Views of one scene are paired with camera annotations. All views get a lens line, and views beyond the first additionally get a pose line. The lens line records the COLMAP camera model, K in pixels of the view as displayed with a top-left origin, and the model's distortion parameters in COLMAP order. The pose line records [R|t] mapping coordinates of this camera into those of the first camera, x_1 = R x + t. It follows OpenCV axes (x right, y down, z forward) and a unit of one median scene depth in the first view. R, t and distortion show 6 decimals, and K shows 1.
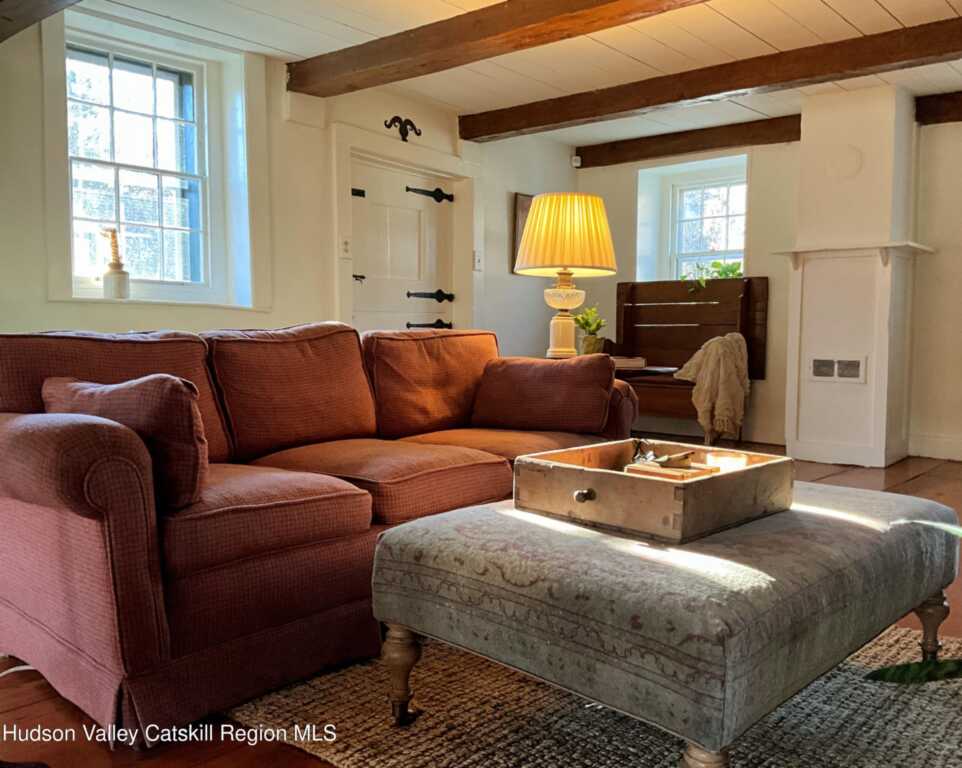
lens RADIAL K [[861.5, 0, 399.9], [0, 861.5, 369.7], [0, 0, 1]] dist [0.008150, 0.189131]
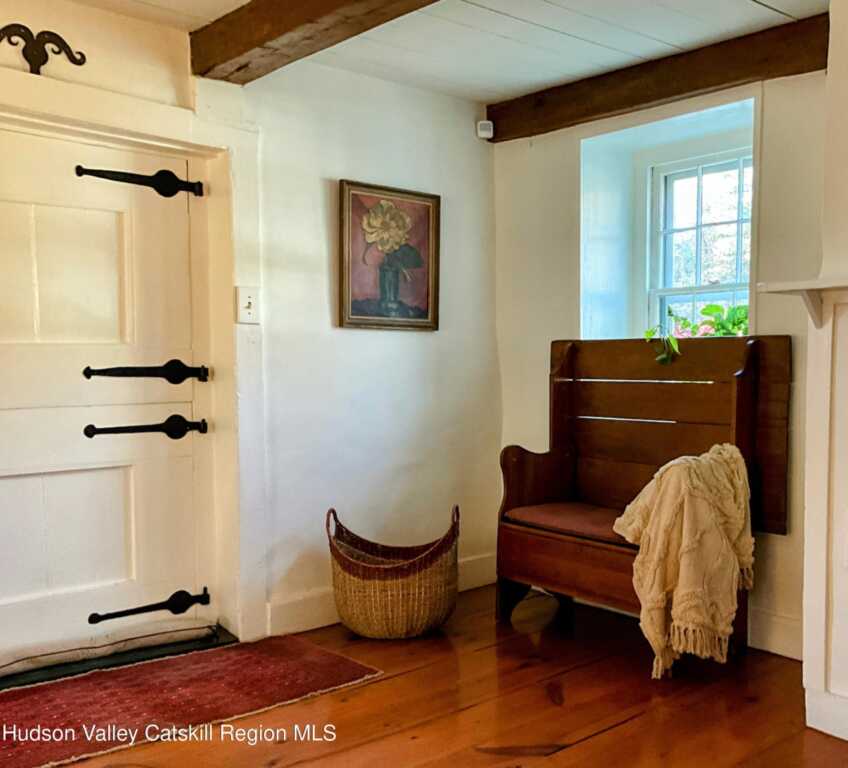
lens RADIAL K [[985.2, 0, 425.2], [0, 985.2, 419.1], [0, 0, 1]] dist [0.010816, -0.147196]
pose [[0.997853, 0.000797, -0.065493, 0.250042], [-0.000677, 0.999998, 0.001867, -0.059358], [0.065494, -0.001819, 0.997851, 0.412558]]
